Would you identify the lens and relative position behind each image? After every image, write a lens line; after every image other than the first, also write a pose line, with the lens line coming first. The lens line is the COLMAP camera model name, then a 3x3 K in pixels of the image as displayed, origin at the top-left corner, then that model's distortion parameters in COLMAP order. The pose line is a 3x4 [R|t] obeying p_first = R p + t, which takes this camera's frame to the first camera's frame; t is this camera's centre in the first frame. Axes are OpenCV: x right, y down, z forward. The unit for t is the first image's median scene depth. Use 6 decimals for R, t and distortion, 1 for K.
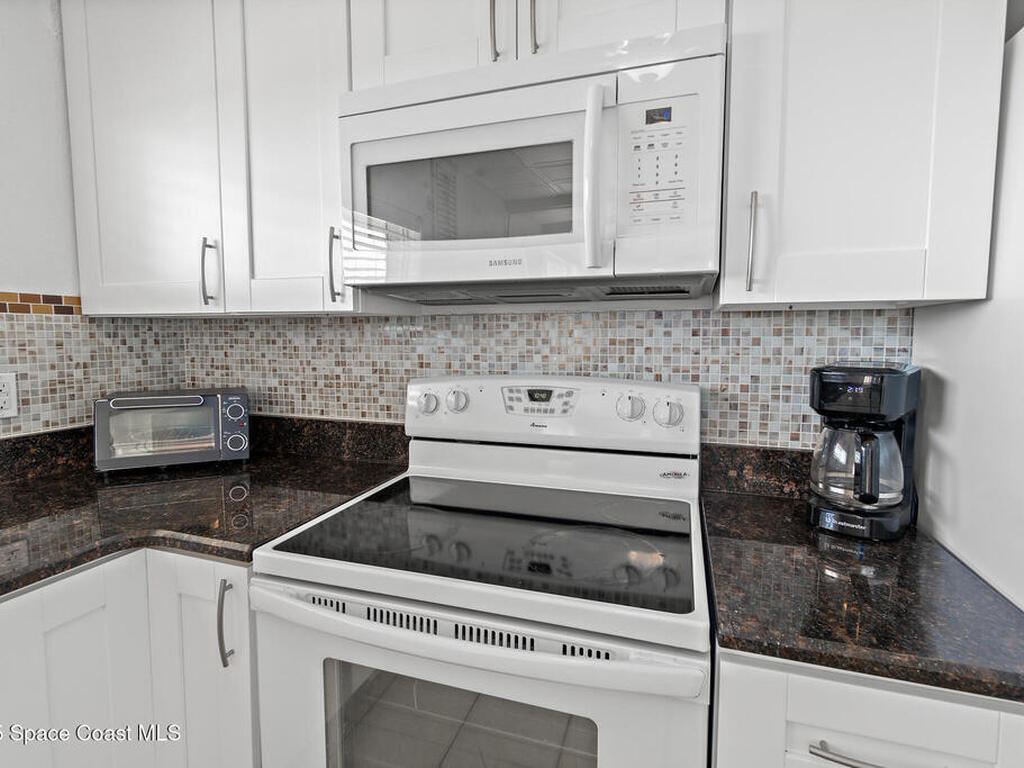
lens RADIAL K [[511.1, 0, 503.6], [0, 511.1, 376.0], [0, 0, 1]] dist [-0.001713, 0.000351]
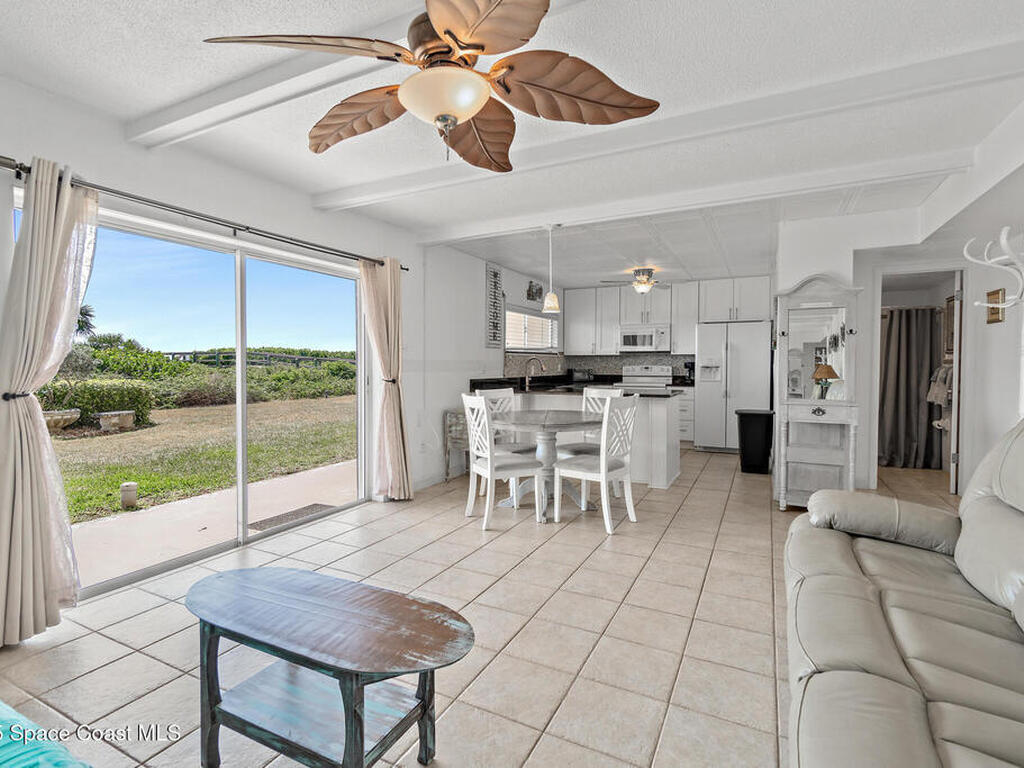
lens RADIAL K [[511.1, 0, 503.6], [0, 511.1, 376.0], [0, 0, 1]] dist [-0.001713, 0.000351]
pose [[0.990657, 0.005893, -0.136252, -0.755116], [-0.013190, 0.998523, -0.052711, 0.453260], [0.135740, 0.054016, 0.989271, -5.043979]]
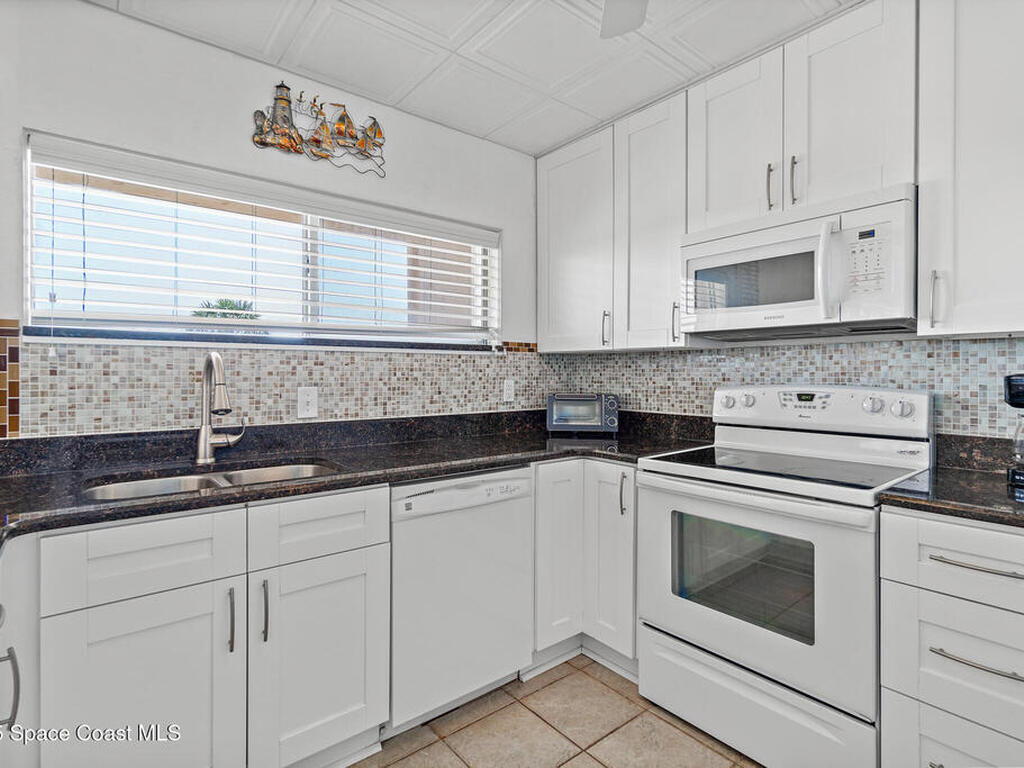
lens RADIAL K [[511.1, 0, 503.6], [0, 511.1, 376.0], [0, 0, 1]] dist [-0.001713, 0.000351]
pose [[0.843649, 0.003970, -0.536880, 0.122064], [-0.044584, 0.997037, -0.062686, 0.105246], [0.535041, 0.076821, 0.841326, -0.756792]]
